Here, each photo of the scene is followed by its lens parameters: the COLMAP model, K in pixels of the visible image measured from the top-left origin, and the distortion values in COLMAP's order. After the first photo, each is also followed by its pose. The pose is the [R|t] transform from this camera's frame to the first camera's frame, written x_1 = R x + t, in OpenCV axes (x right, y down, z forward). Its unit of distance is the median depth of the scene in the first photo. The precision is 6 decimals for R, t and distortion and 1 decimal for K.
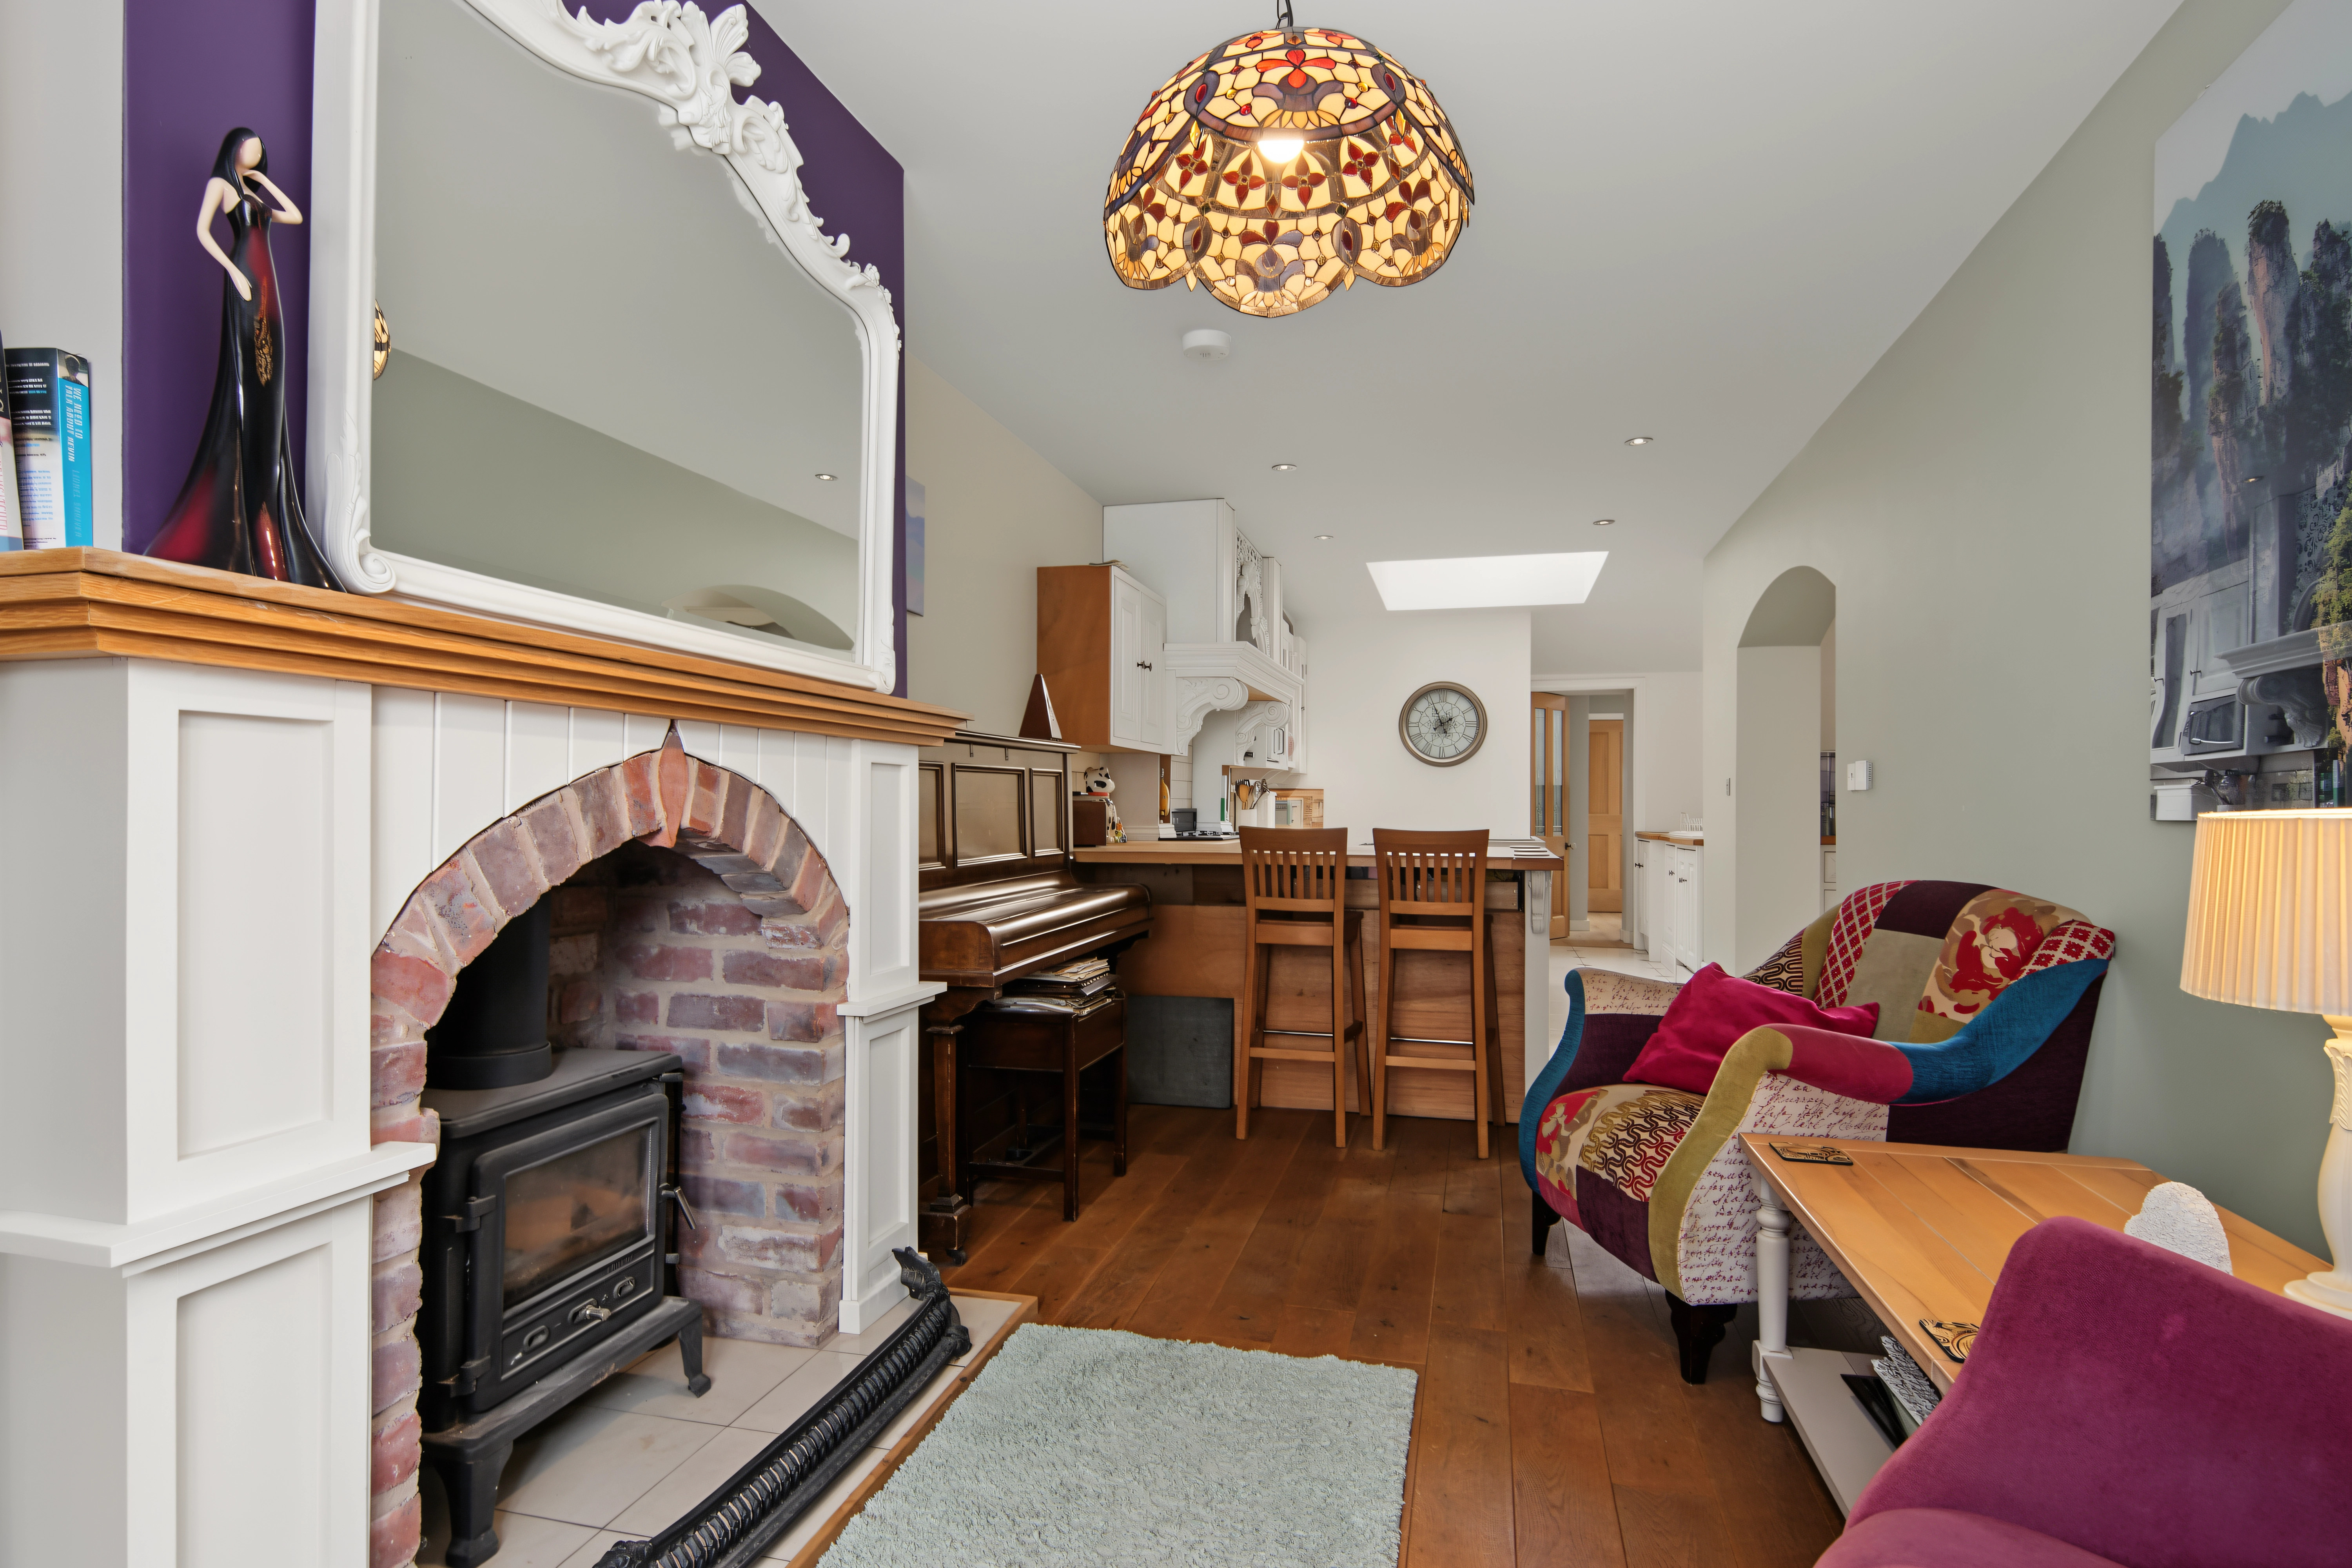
lens RADIAL K [[1258.8, 0, 1147.8], [0, 1258.8, 780.5], [0, 0, 1]] dist [0.024501, -0.019070]
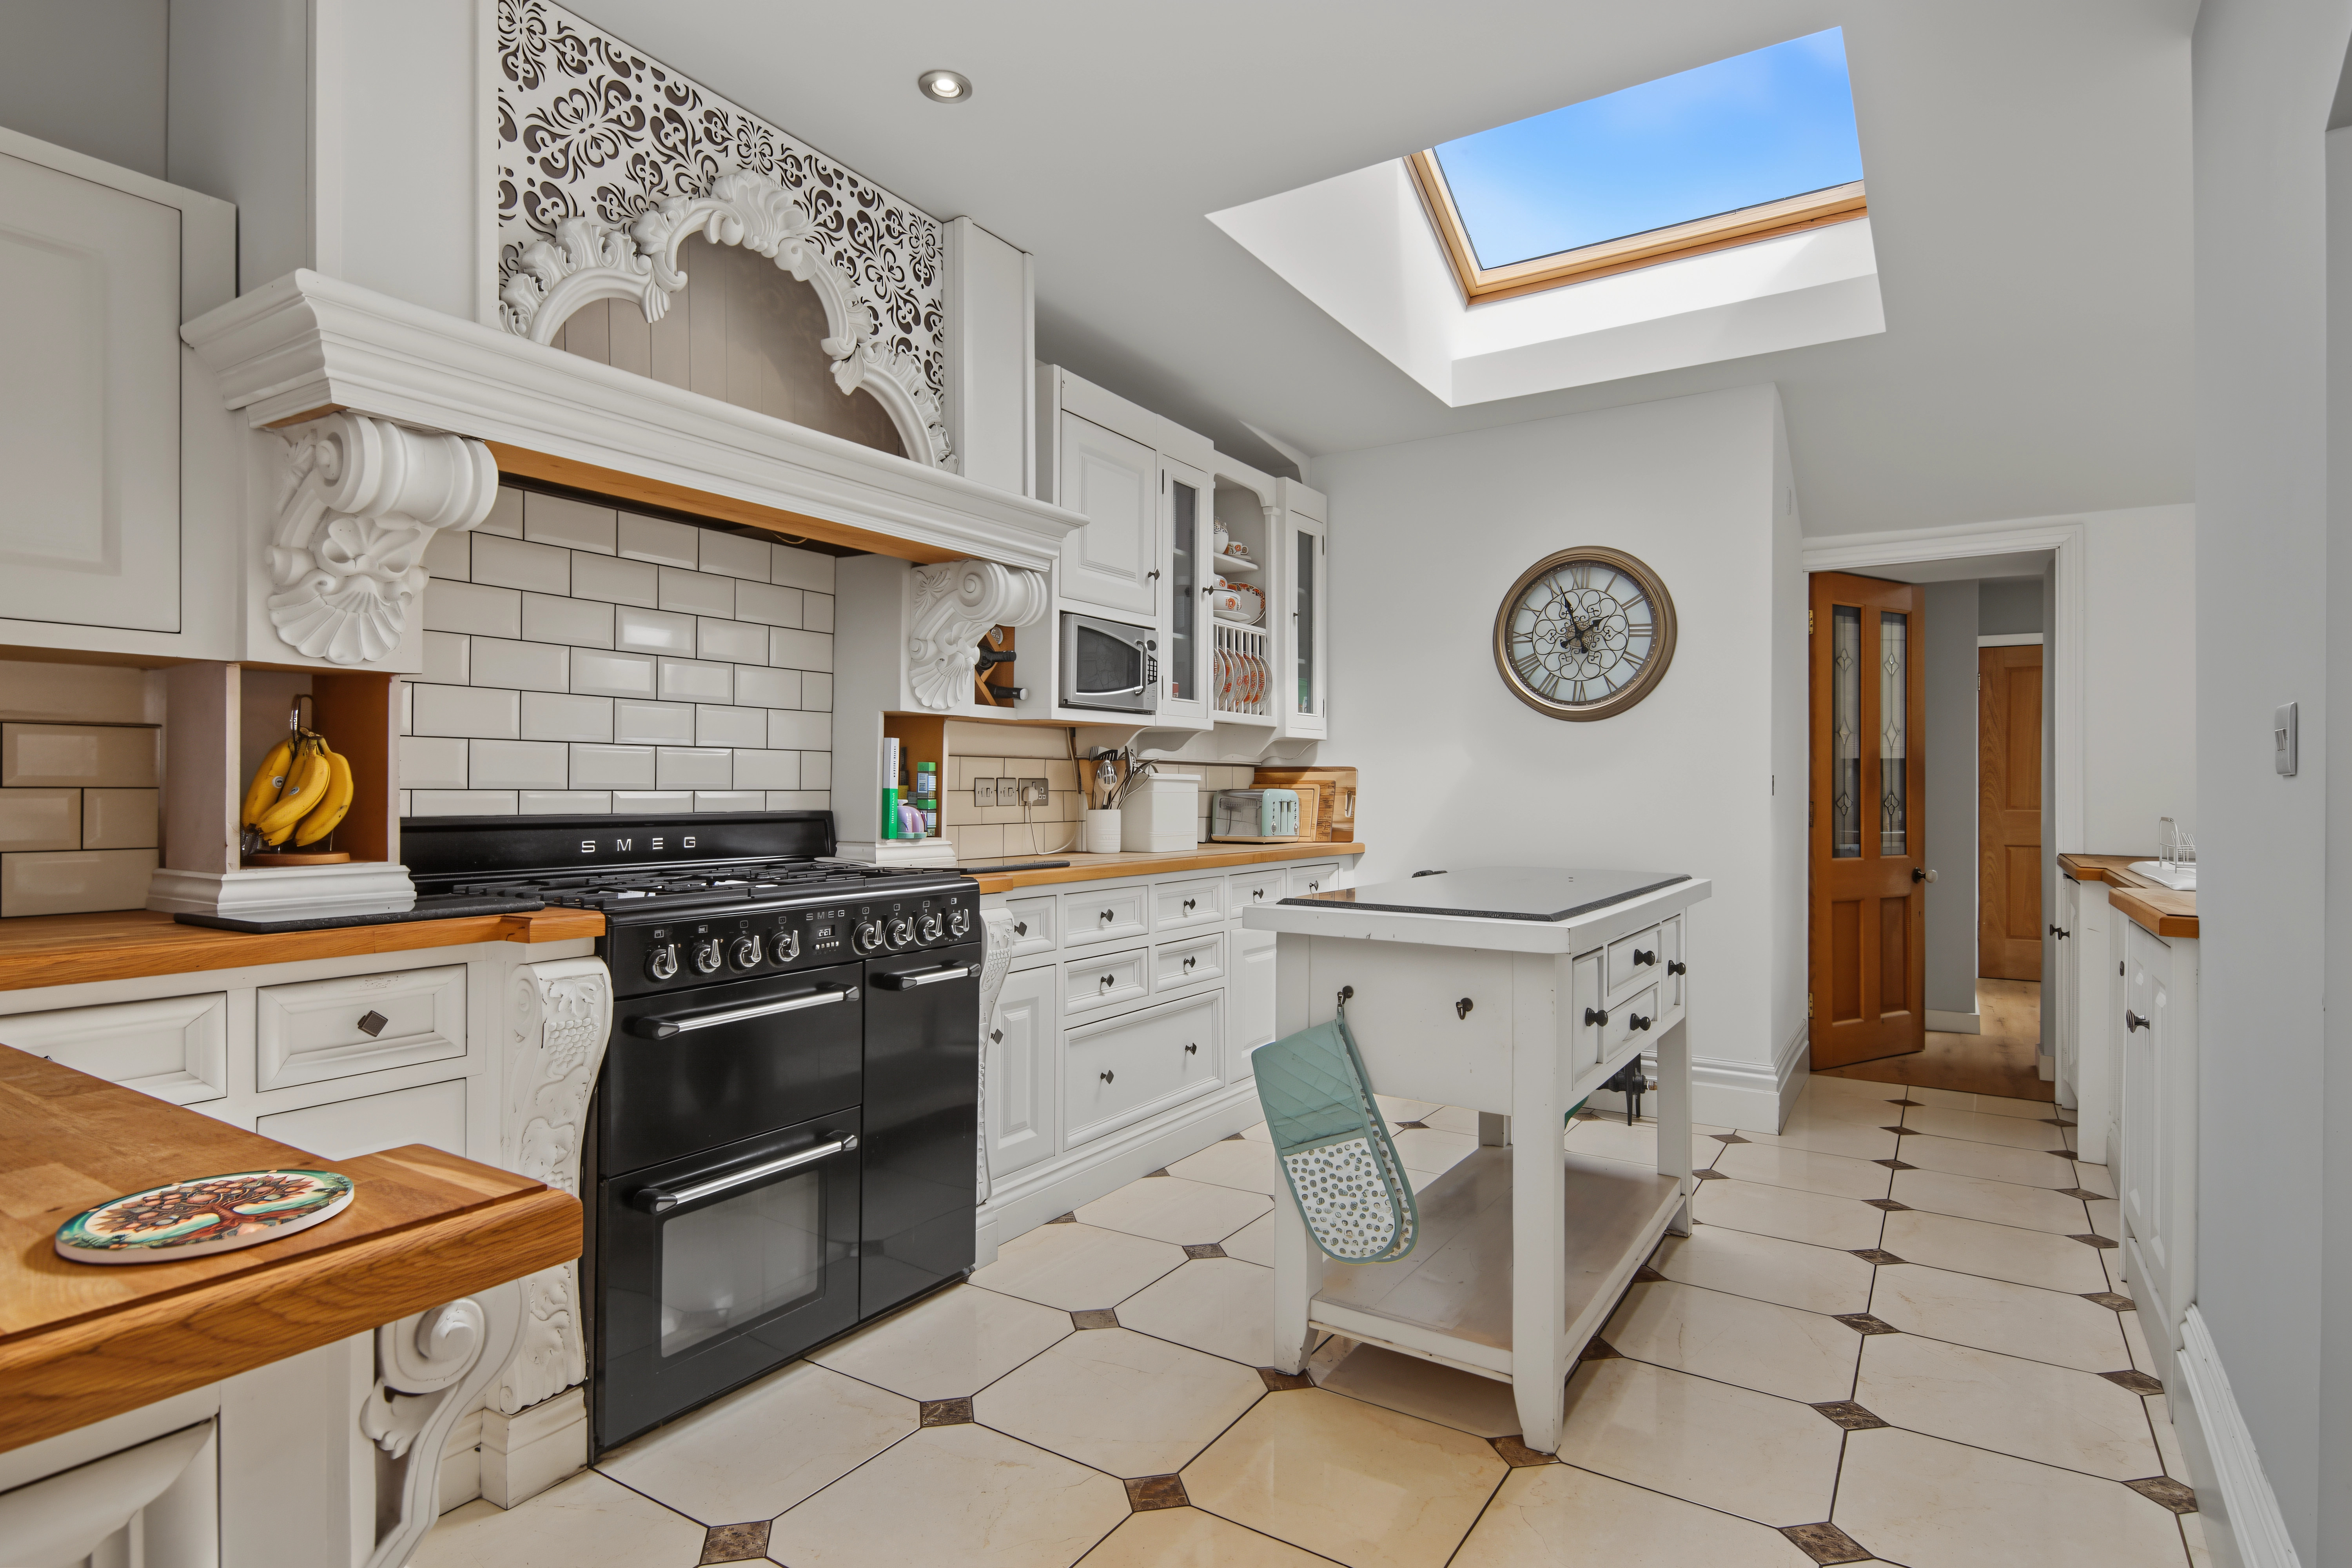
lens RADIAL K [[1195.2, 0, 1179.8], [0, 1195.2, 795.9], [0, 0, 1]] dist [0.002152, -0.000294]
pose [[0.950238, -0.001840, -0.311519, 0.230010], [0.008523, 0.999762, 0.020091, 0.007337], [0.311408, -0.021746, 0.950028, 0.508983]]
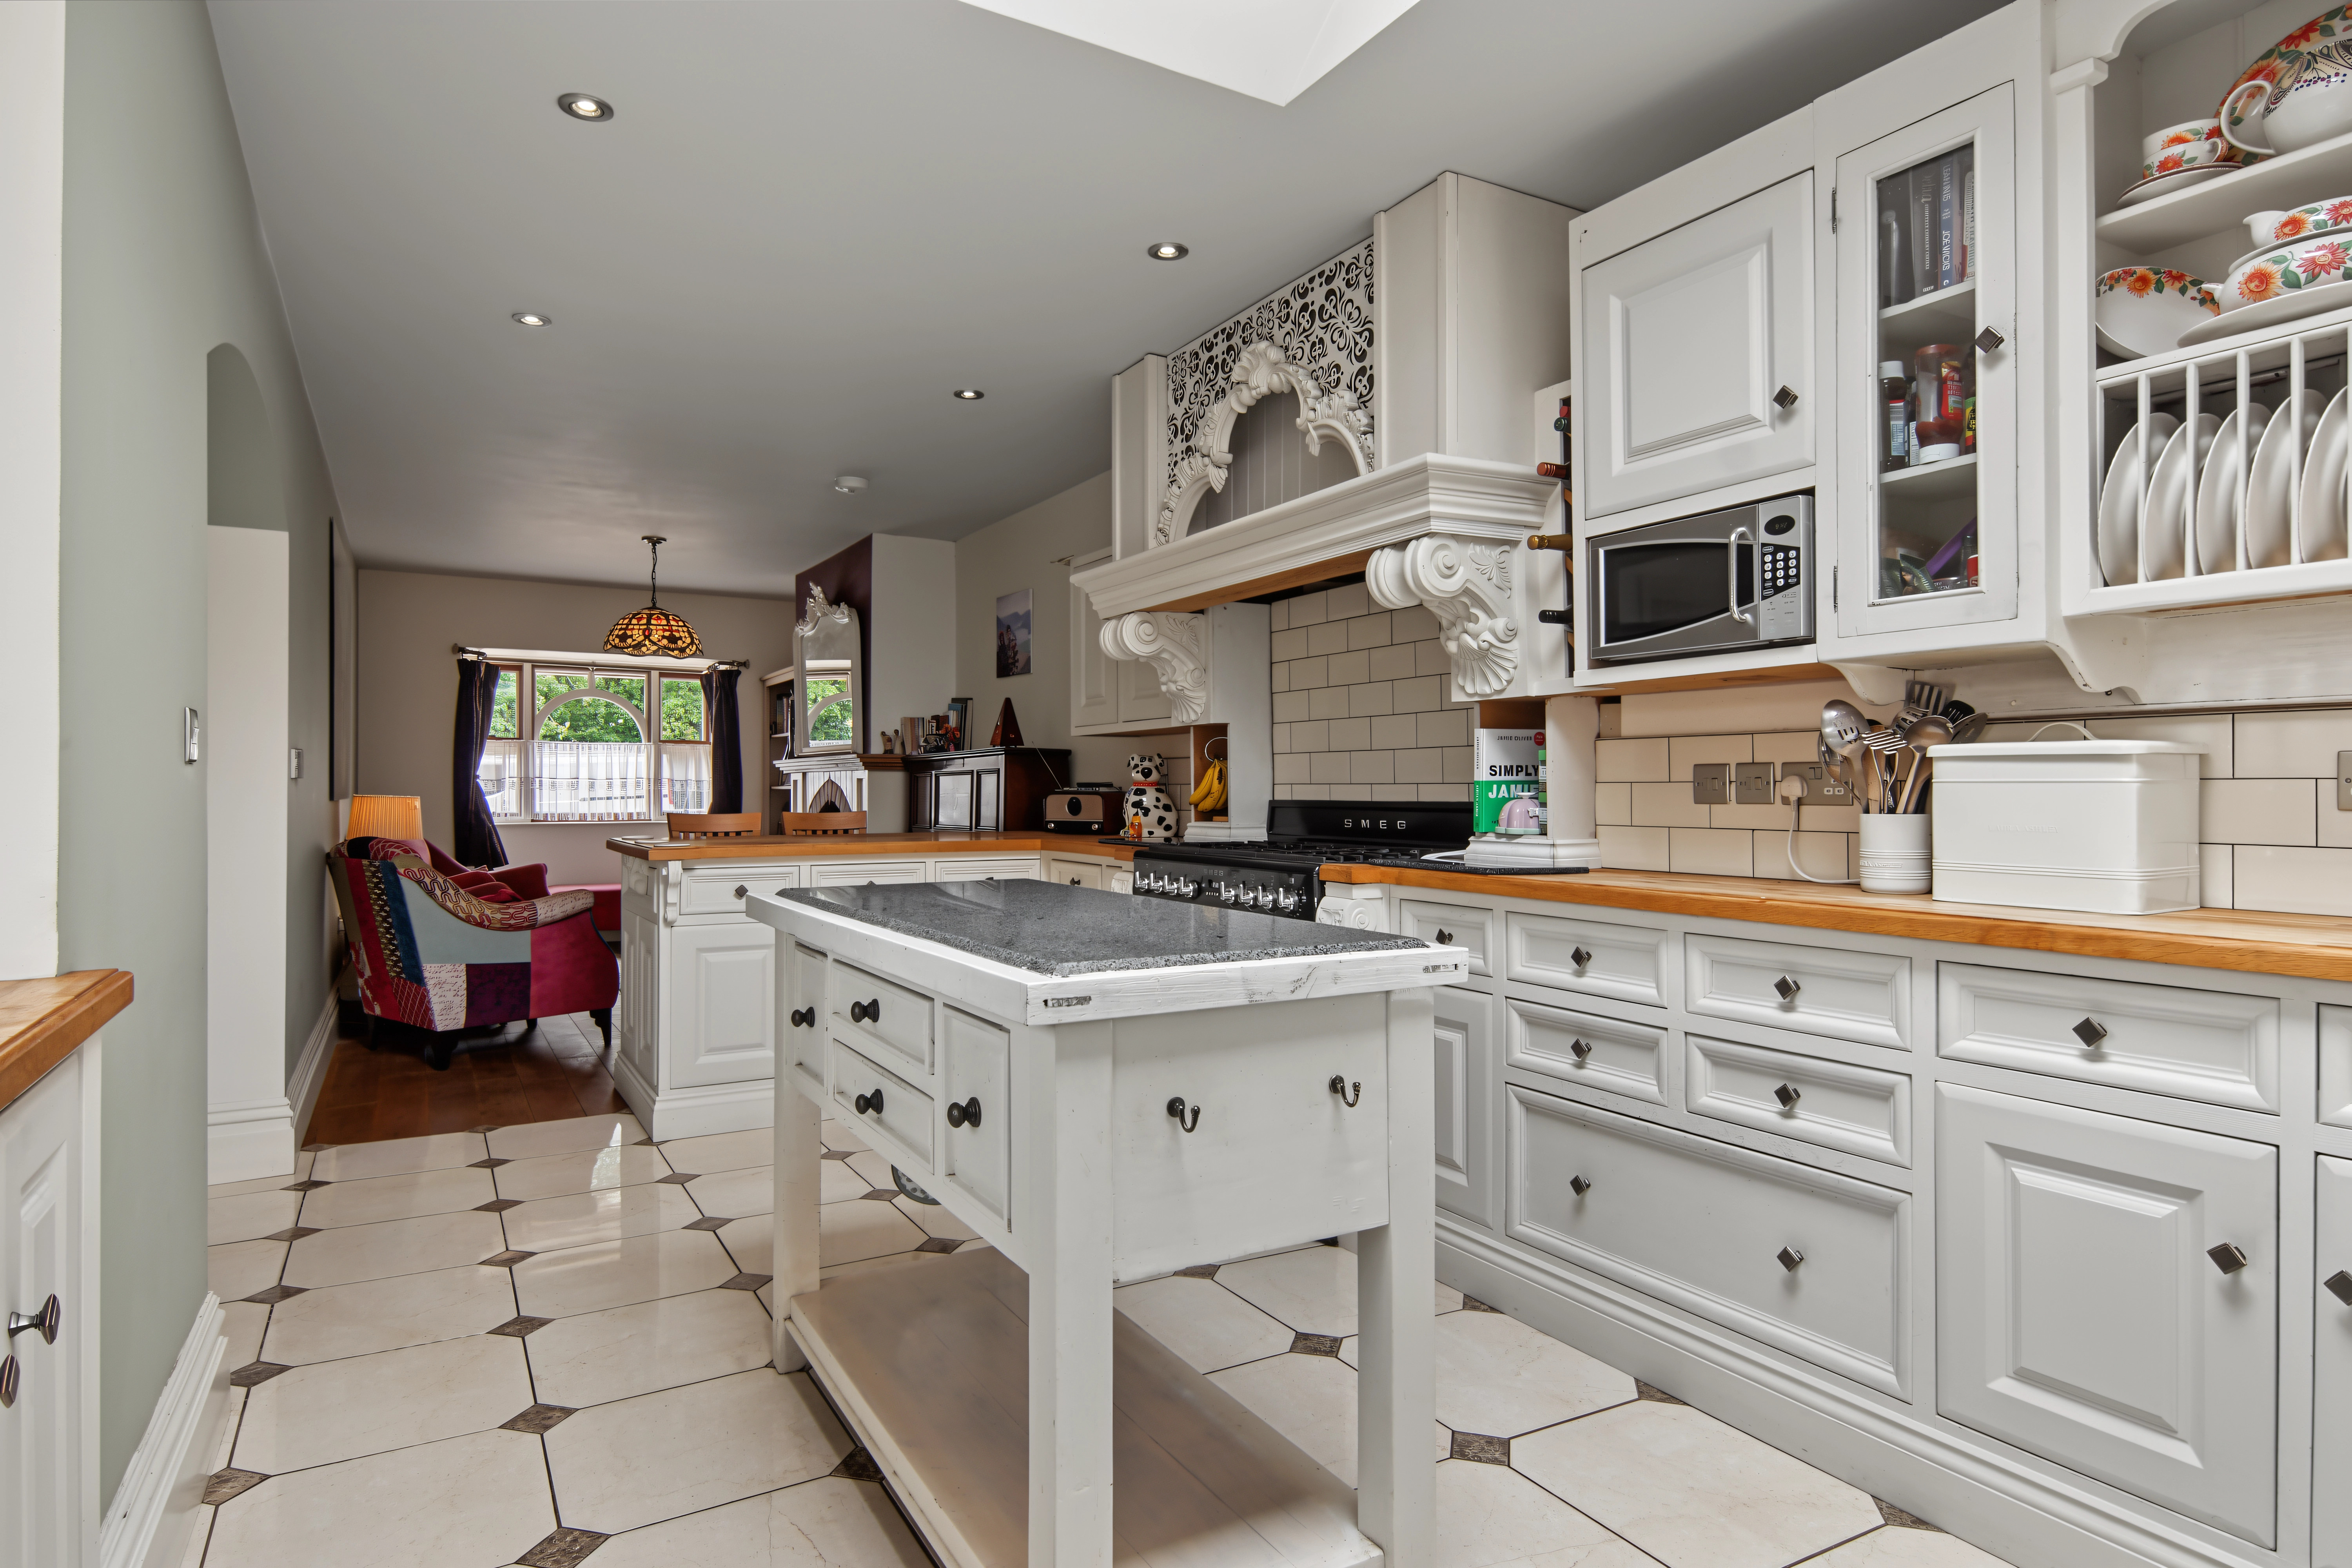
lens RADIAL K [[1395.0, 0, 1176.0], [0, 1395.0, 784.0], [0, 0, 1]] dist [0.034550, -0.000060]
pose [[-0.730757, -0.008269, -0.682588, 0.363590], [0.008711, 0.999732, -0.021437, 0.019116], [0.682582, -0.021612, -0.730489, 0.998586]]
